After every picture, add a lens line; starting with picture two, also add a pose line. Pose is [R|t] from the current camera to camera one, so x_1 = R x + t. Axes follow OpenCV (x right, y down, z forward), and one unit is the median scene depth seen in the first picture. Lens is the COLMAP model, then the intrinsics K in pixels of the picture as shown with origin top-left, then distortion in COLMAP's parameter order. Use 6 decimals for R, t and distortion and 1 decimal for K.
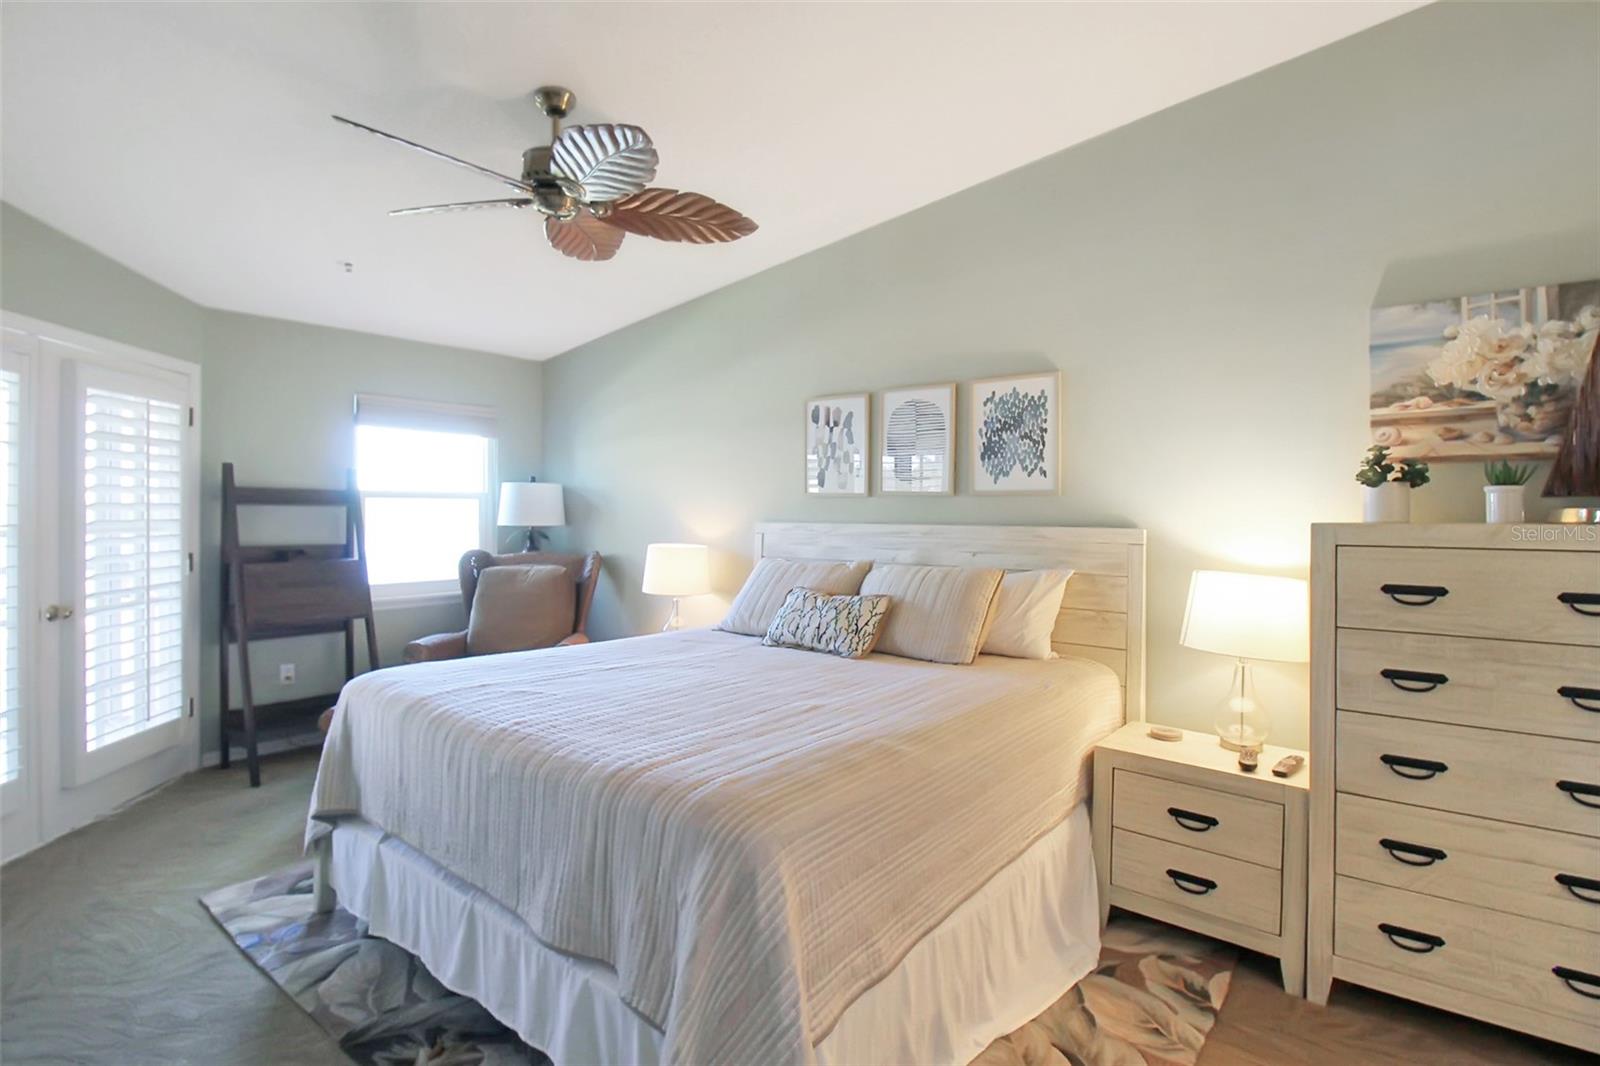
lens RADIAL K [[822.0, 0, 793.7], [0, 822.0, 508.1], [0, 0, 1]] dist [-0.016789, -0.002239]
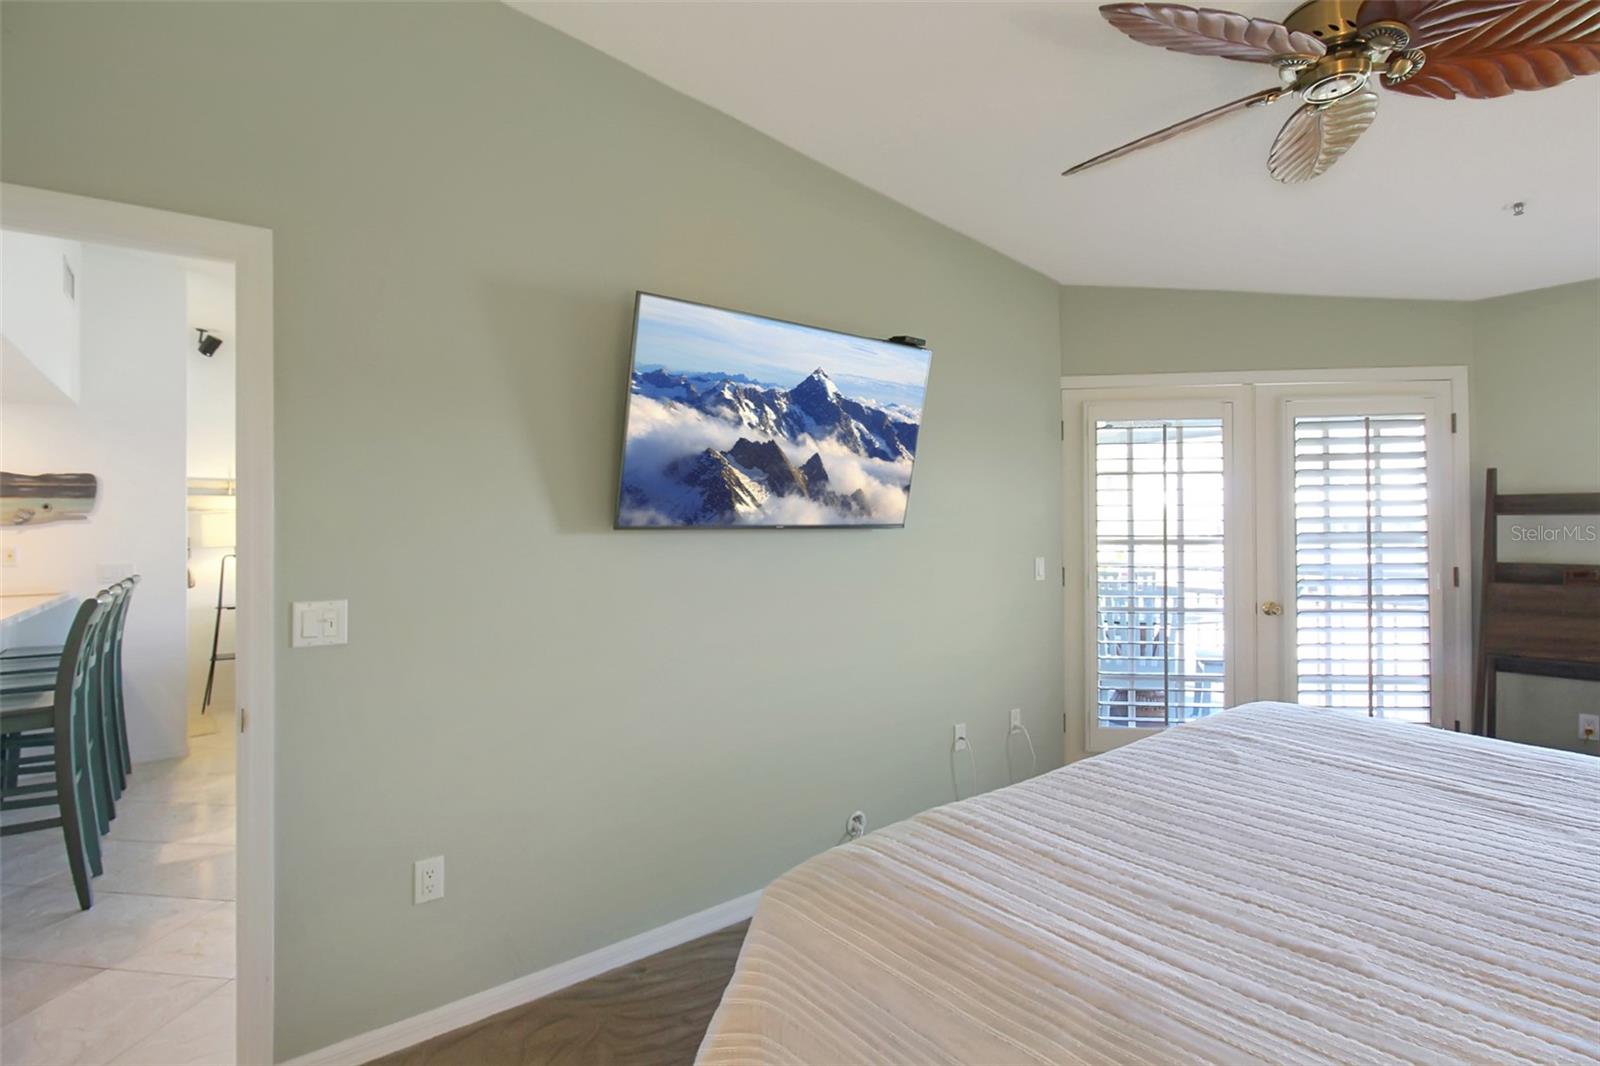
lens RADIAL K [[736.1, 0, 800.0], [0, 736.1, 533.0], [0, 0, 1]] dist [-0.000681, -0.000147]
pose [[-0.206046, 0.007363, -0.978515, 0.306107], [0.012656, 0.999908, 0.004859, 0.001783], [0.978460, -0.011383, -0.206120, 0.510684]]
